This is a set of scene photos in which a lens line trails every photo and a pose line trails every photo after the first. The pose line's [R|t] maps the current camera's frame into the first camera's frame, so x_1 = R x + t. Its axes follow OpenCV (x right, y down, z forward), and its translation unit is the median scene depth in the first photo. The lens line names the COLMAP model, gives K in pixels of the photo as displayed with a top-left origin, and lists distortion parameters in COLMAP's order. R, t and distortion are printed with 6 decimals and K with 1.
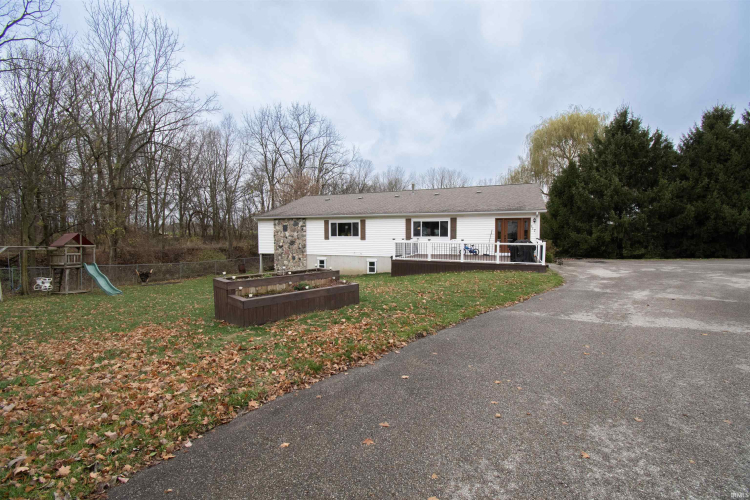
lens RADIAL K [[330.9, 0, 374.4], [0, 330.9, 246.9], [0, 0, 1]] dist [-0.011654, -0.006237]
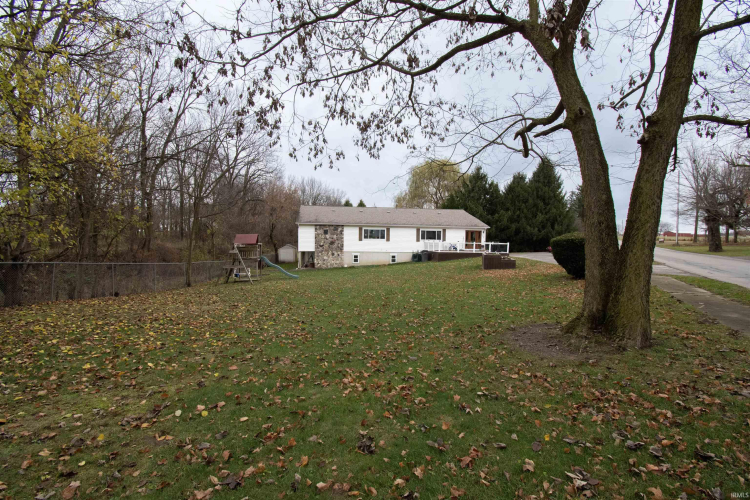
lens RADIAL K [[330.9, 0, 376.1], [0, 330.9, 247.8], [0, 0, 1]] dist [-0.011654, -0.006237]
pose [[0.856867, 0.000356, 0.515538, -0.804864], [0.005271, 0.999941, -0.009452, 0.021039], [-0.515511, 0.010816, 0.856815, -0.257102]]
